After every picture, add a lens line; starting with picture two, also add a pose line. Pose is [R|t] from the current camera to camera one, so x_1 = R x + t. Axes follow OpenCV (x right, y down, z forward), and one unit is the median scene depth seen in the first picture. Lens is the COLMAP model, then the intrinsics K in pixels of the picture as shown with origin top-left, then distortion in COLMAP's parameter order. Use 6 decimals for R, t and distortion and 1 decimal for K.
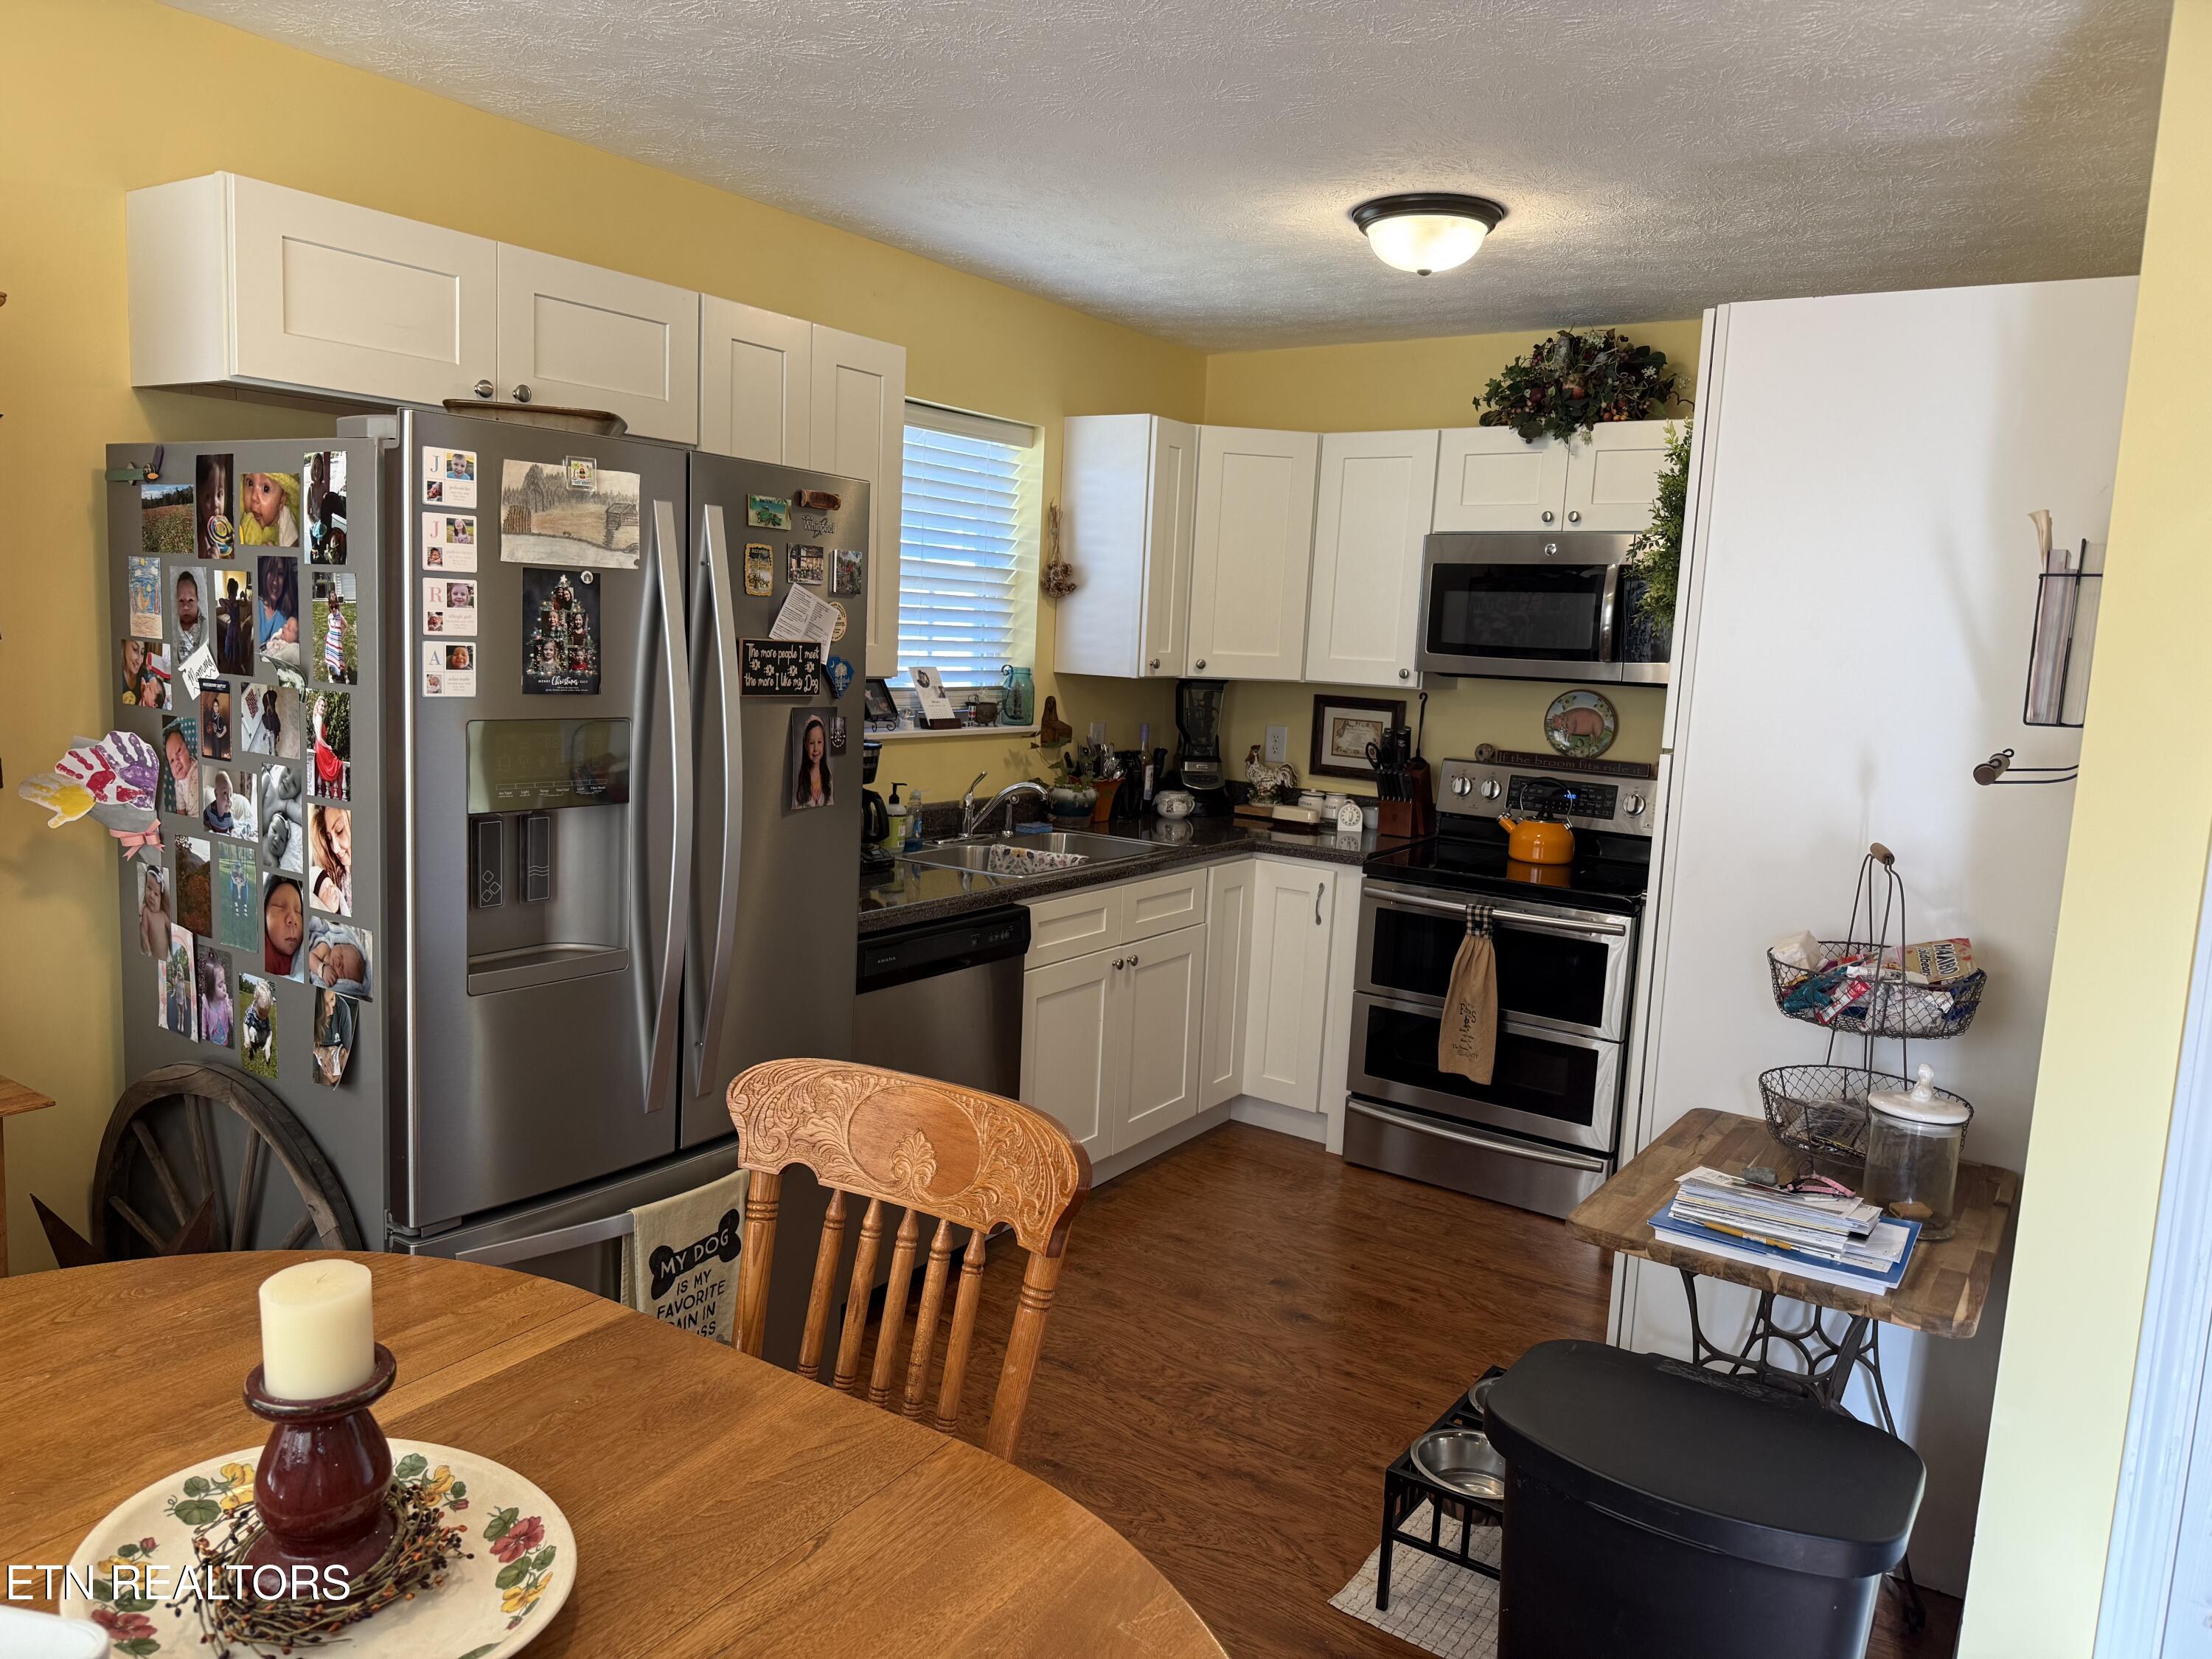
lens RADIAL K [[1535.7, 0, 1106.0], [0, 1535.7, 829.5], [0, 0, 1]] dist [0.000346, 0.000072]
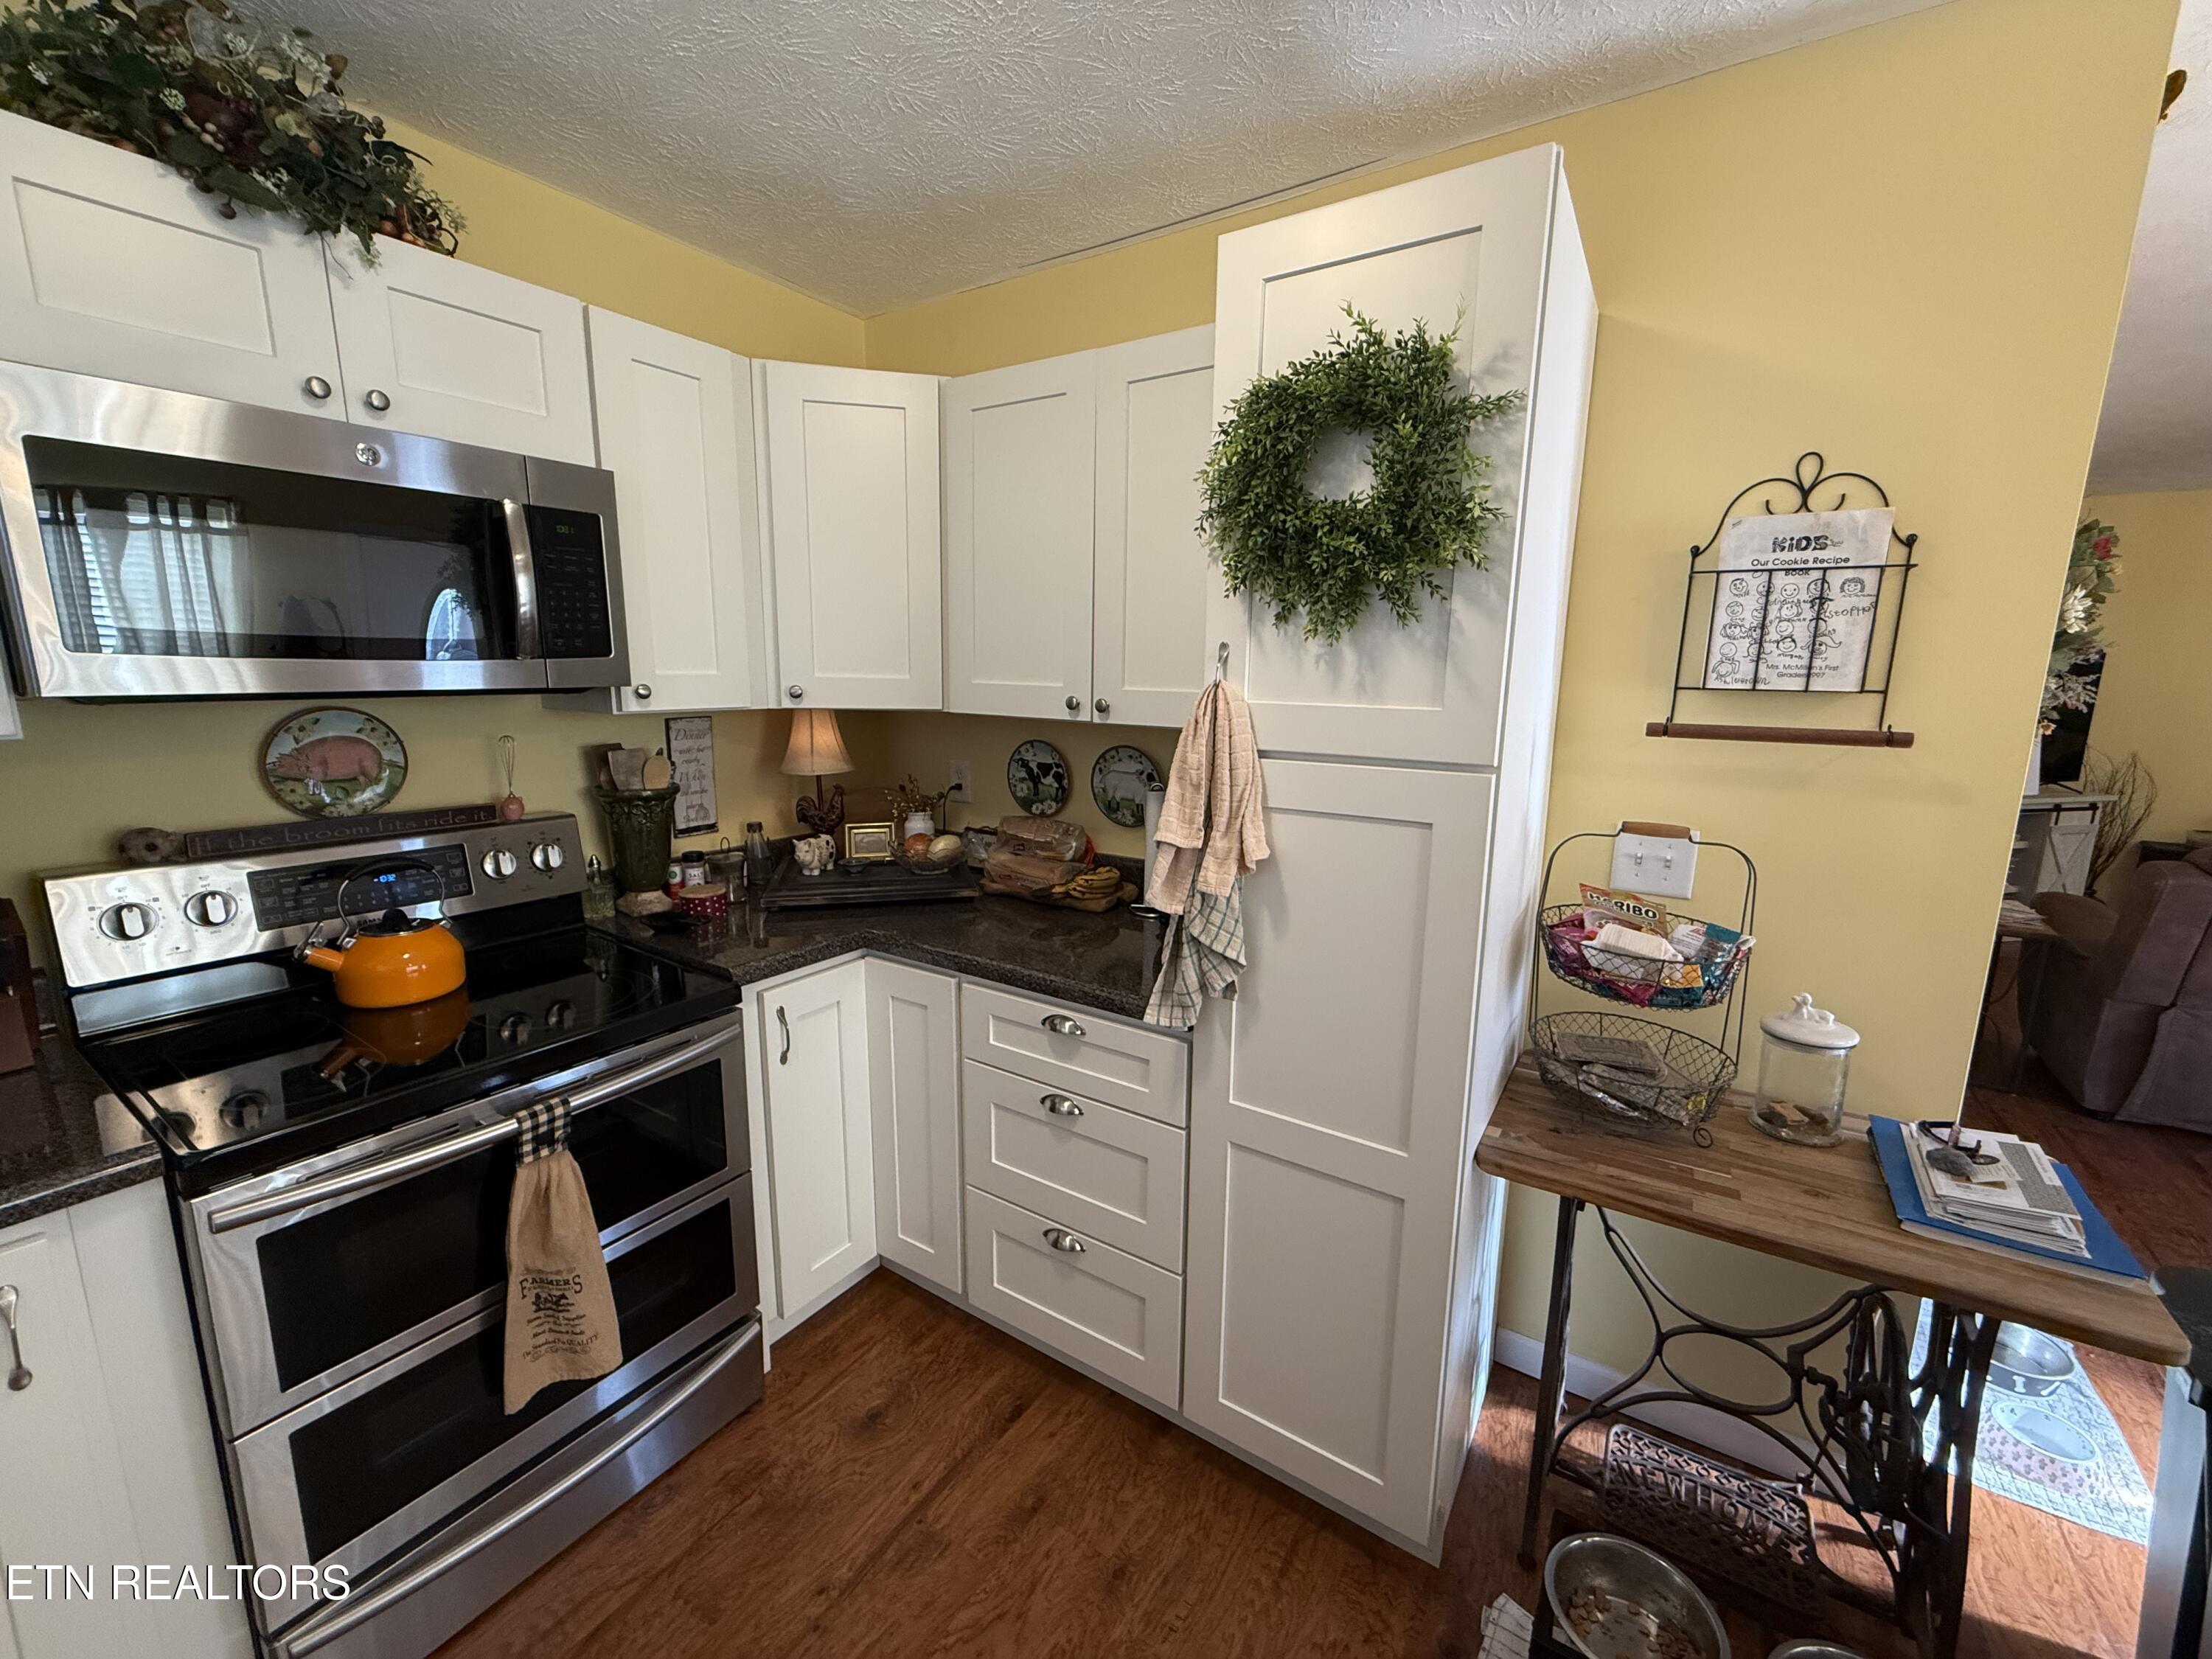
lens RADIAL K [[889.7, 0, 1106.0], [0, 889.7, 829.5], [0, 0, 1]] dist [-0.001357, -0.000209]
pose [[-0.012791, -0.227378, 0.973723, -0.049895], [0.122166, 0.966152, 0.227215, -0.091127], [-0.992427, 0.121862, 0.015420, 0.732046]]
